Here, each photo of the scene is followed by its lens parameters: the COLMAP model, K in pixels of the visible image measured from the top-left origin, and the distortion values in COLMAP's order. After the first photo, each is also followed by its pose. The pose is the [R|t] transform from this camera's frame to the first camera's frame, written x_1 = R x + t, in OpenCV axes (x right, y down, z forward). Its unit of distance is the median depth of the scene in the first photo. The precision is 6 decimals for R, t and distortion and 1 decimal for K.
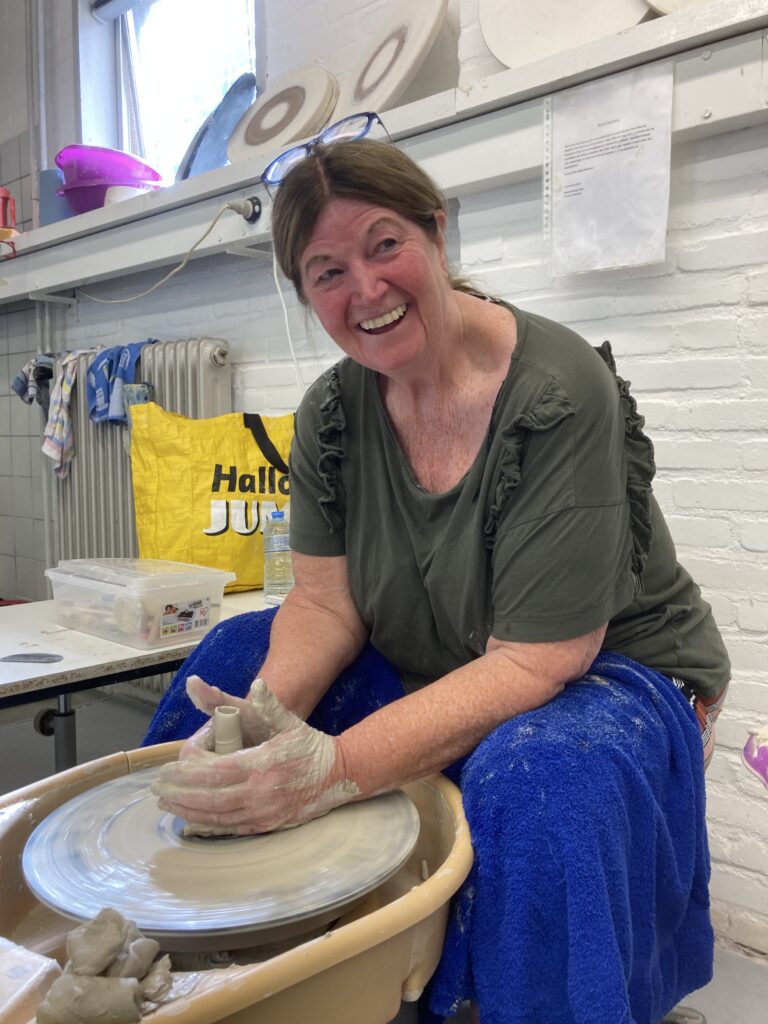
lens RADIAL K [[829.4, 0, 381.6], [0, 829.4, 507.9], [0, 0, 1]] dist [0.002289, 0.005794]
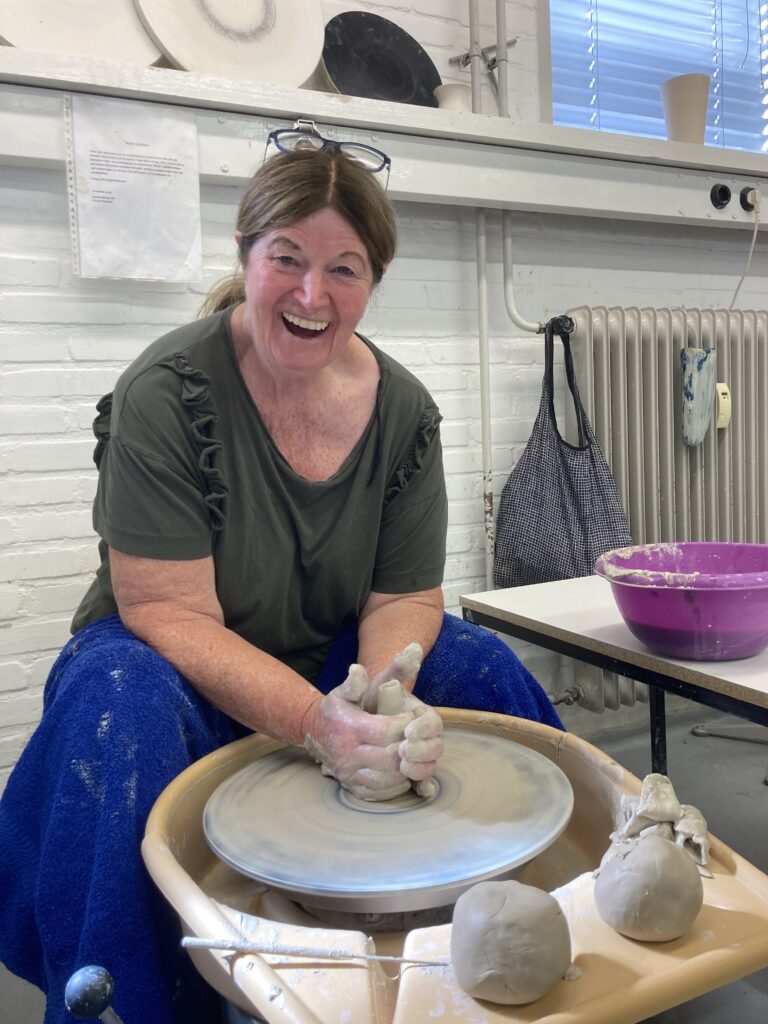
lens RADIAL K [[846.5, 0, 387.4], [0, 846.5, 501.3], [0, 0, 1]] dist [0.002418, 0.005531]
pose [[0.381527, -0.098580, 0.919086, -0.634385], [0.115550, 0.991584, 0.058390, -0.031141], [-0.917107, 0.083923, 0.389707, 0.303740]]
